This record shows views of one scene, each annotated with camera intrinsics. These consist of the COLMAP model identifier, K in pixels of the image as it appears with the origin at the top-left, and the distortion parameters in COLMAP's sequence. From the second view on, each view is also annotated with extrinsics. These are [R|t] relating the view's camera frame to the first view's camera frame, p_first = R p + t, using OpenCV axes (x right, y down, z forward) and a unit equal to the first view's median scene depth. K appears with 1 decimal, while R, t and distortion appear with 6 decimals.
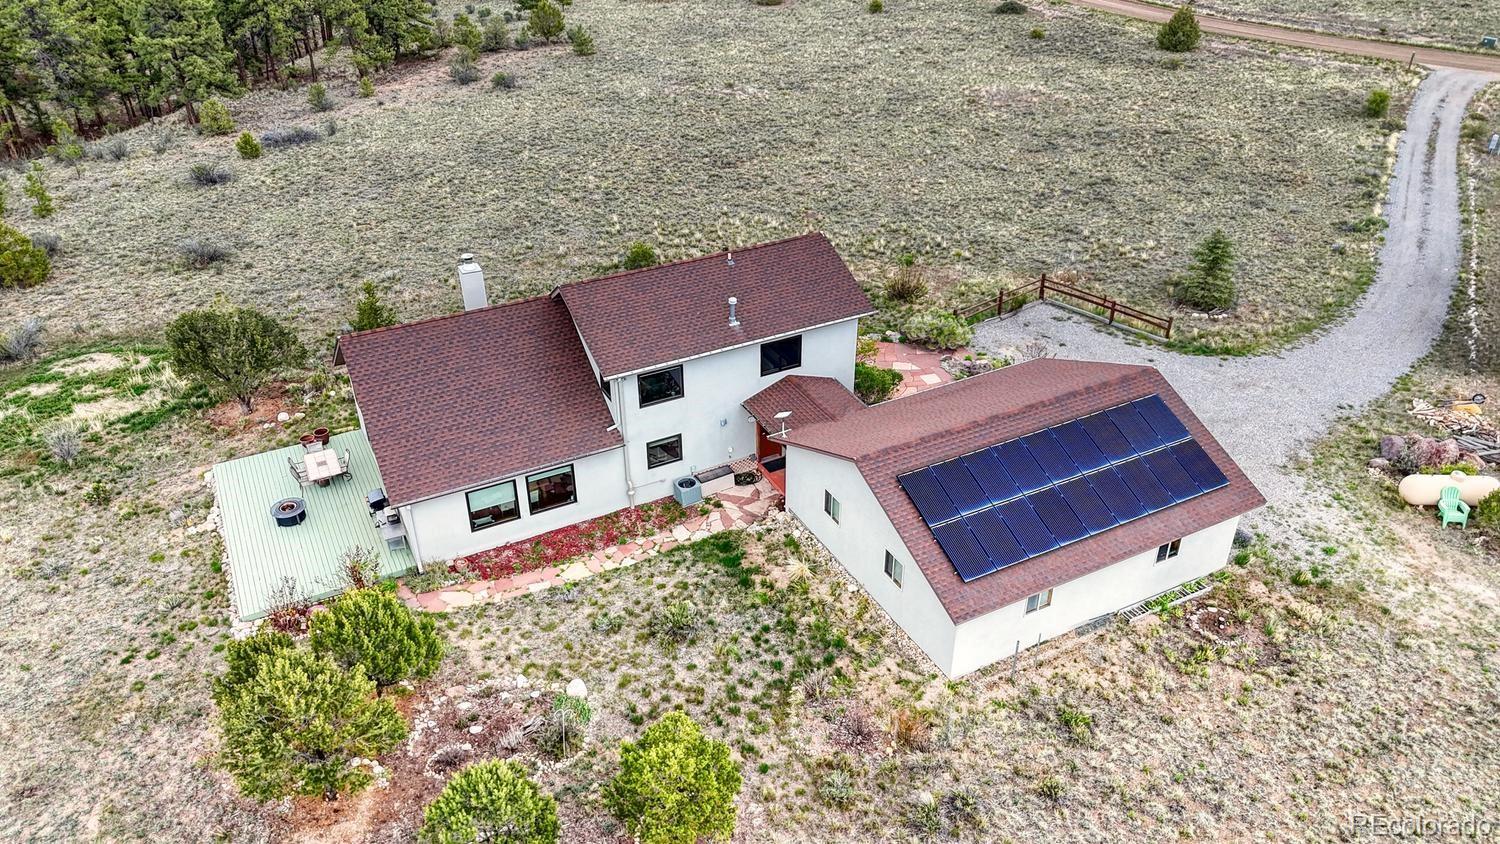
lens RADIAL K [[1108.0, 0, 750.0], [0, 1108.0, 422.0], [0, 0, 1]] dist [0.103978, -0.106312]
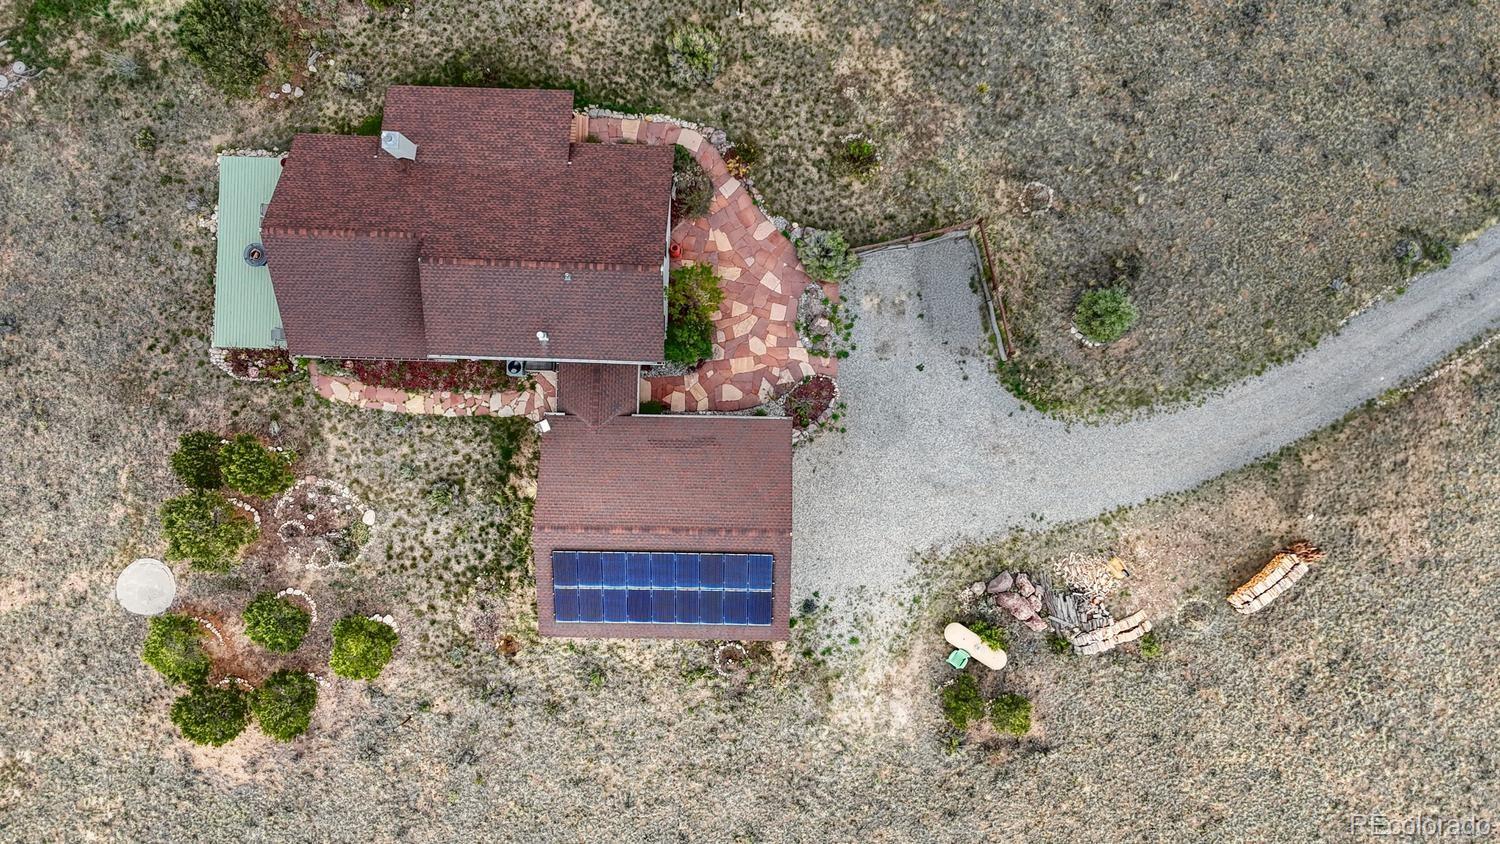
lens RADIAL K [[1108.0, 0, 750.0], [0, 1108.0, 422.0], [0, 0, 1]] dist [0.103978, -0.106312]
pose [[0.875520, 0.482885, -0.016935, 0.277588], [-0.245146, 0.474132, 0.845637, -1.253907], [0.416375, -0.736221, 0.533489, 0.369251]]
